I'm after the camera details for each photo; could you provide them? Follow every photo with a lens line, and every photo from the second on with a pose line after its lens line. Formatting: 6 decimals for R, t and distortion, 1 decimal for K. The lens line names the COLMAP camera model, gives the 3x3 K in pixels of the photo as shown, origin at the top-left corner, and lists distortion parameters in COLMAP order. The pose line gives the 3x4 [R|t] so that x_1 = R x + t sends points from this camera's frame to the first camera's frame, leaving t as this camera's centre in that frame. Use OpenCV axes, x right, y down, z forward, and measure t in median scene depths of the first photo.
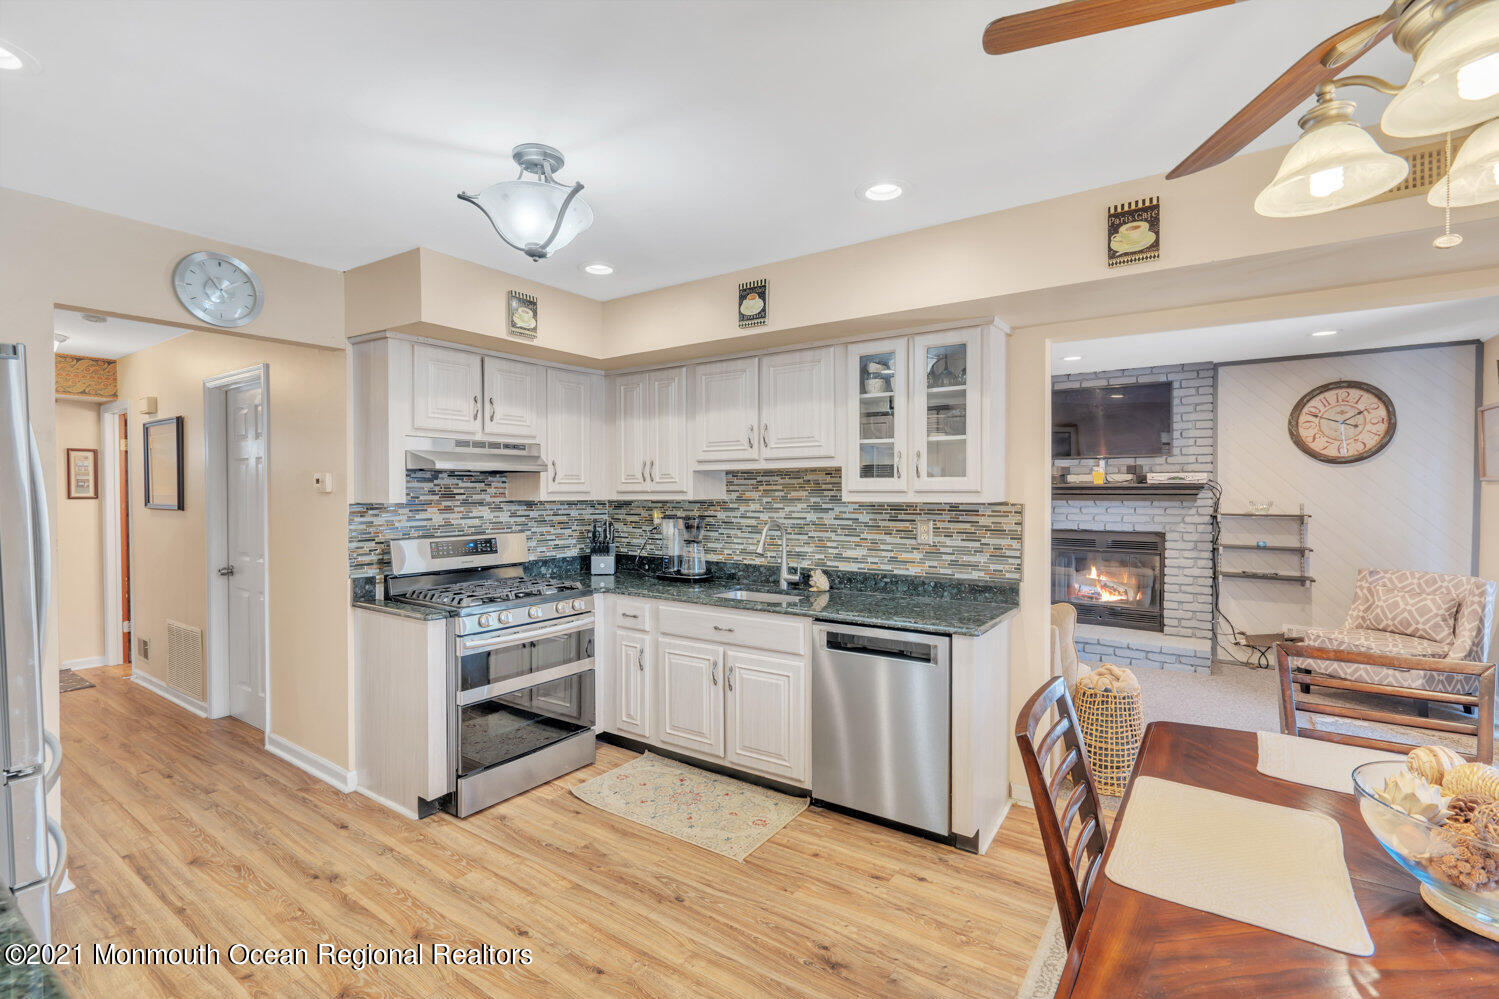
lens RADIAL K [[675.9, 0, 750.3], [0, 675.9, 500.1], [0, 0, 1]] dist [-0.012515, 0.005807]
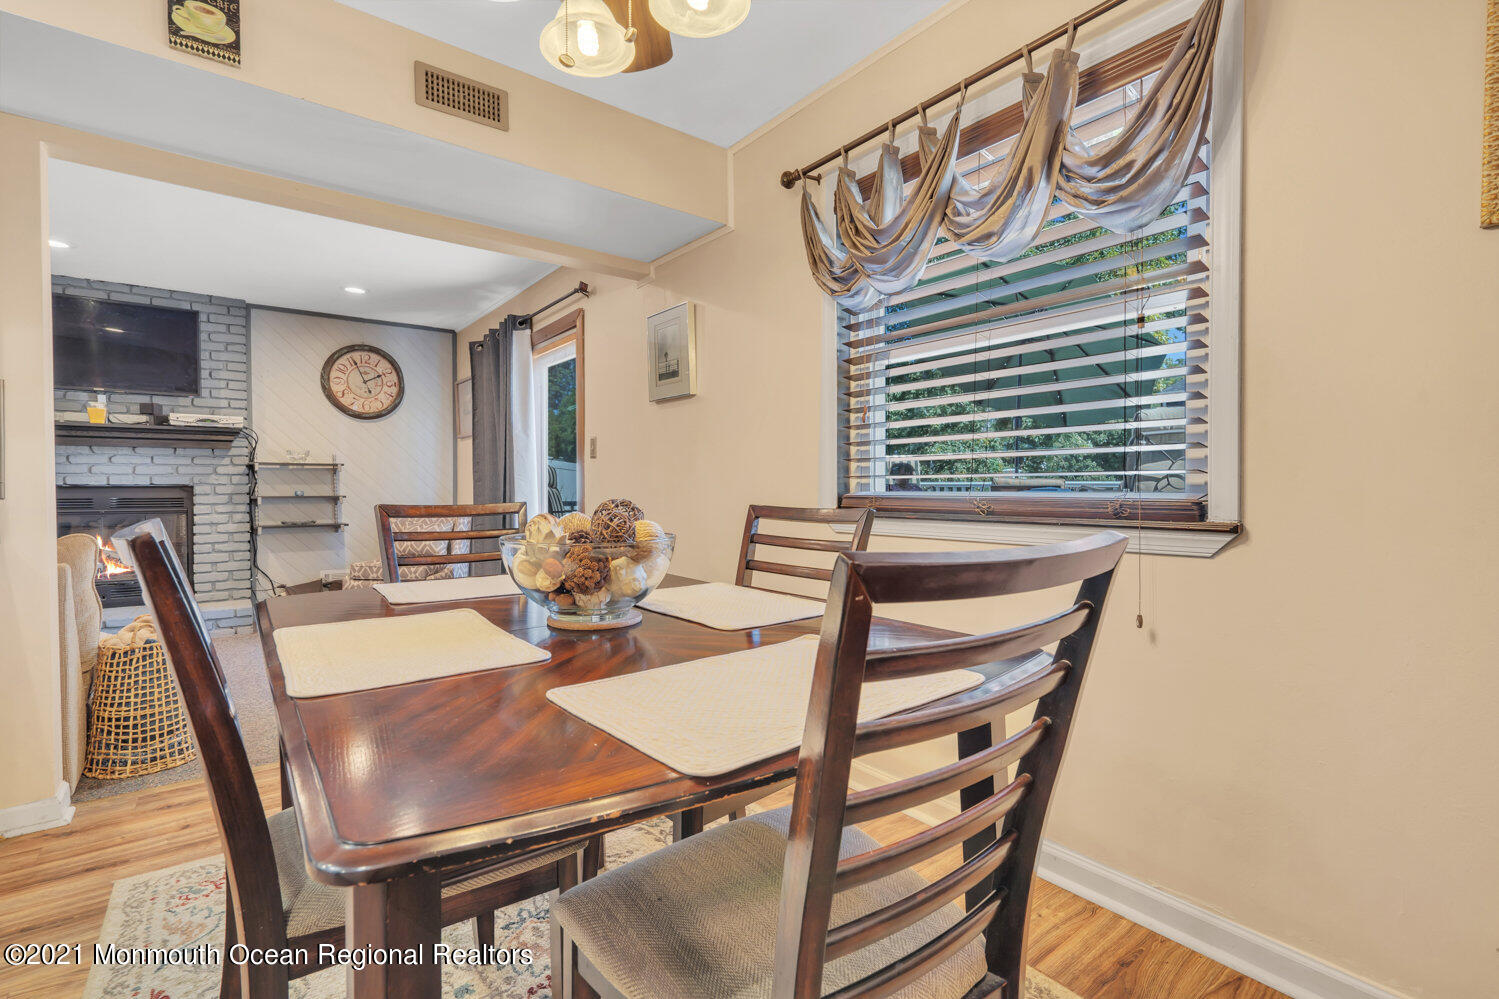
lens RADIAL K [[675.9, 0, 747.6], [0, 675.9, 498.4], [0, 0, 1]] dist [-0.012515, 0.005807]
pose [[0.291415, -0.015065, 0.956478, -0.006310], [0.018726, 0.999774, 0.010042, 0.078340], [-0.956413, 0.014984, 0.291632, 0.069382]]
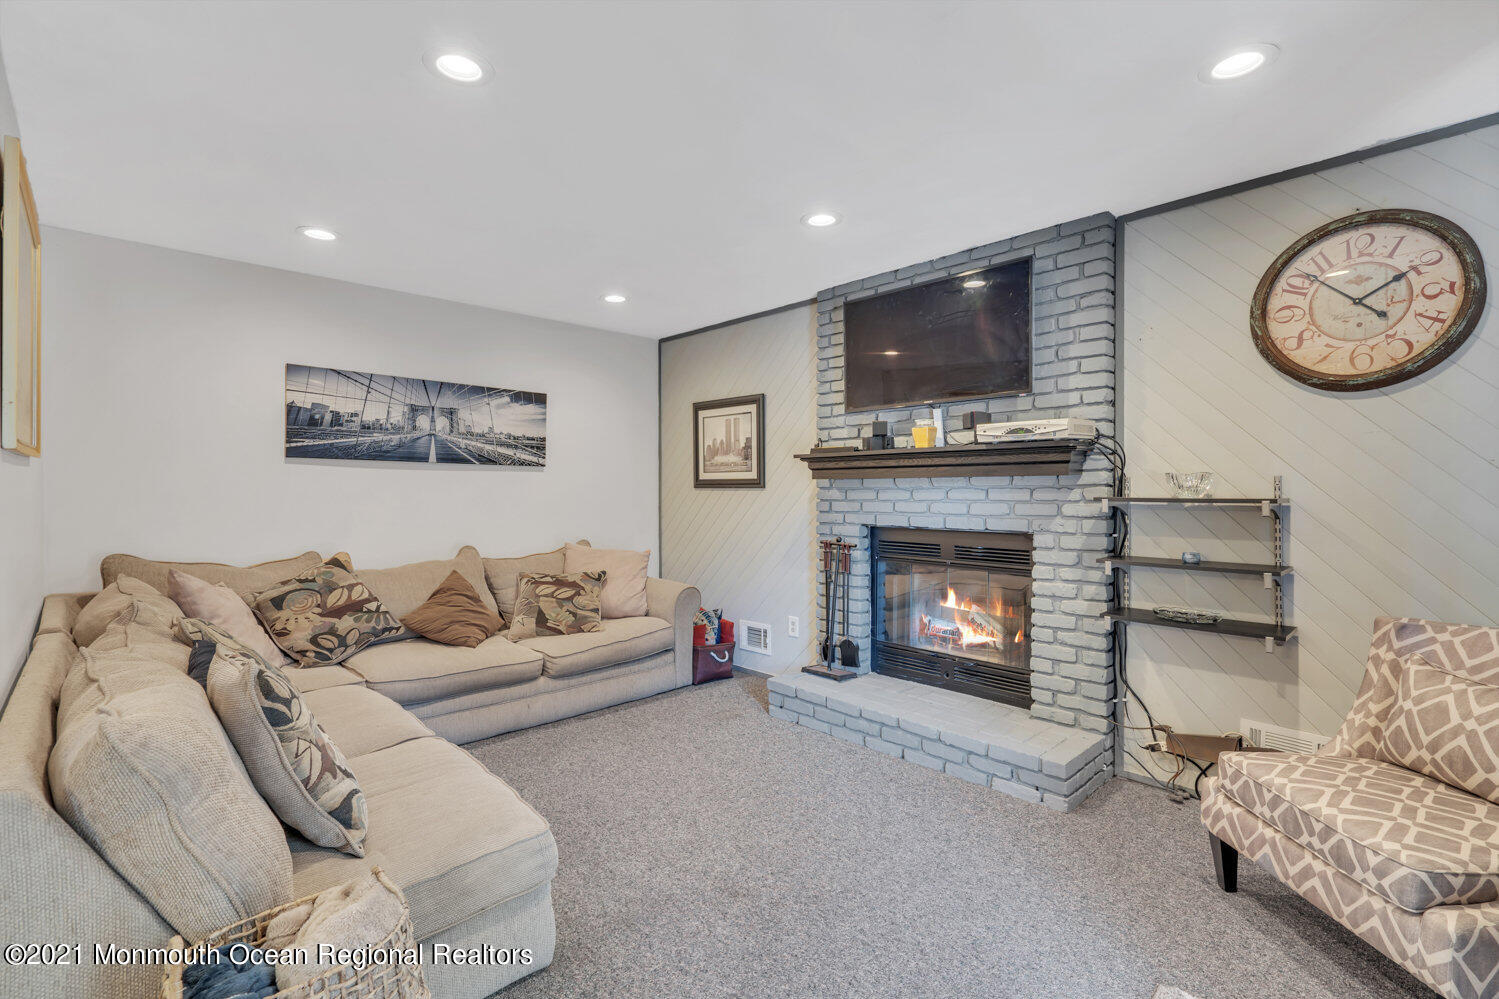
lens RADIAL K [[675.9, 0, 751.0], [0, 675.9, 500.3], [0, 0, 1]] dist [-0.012515, 0.005807]
pose [[0.980682, 0.007054, -0.195484, 0.556545], [-0.007942, 0.999961, -0.003764, 0.028073], [0.195450, 0.005244, 0.980700, 0.457896]]
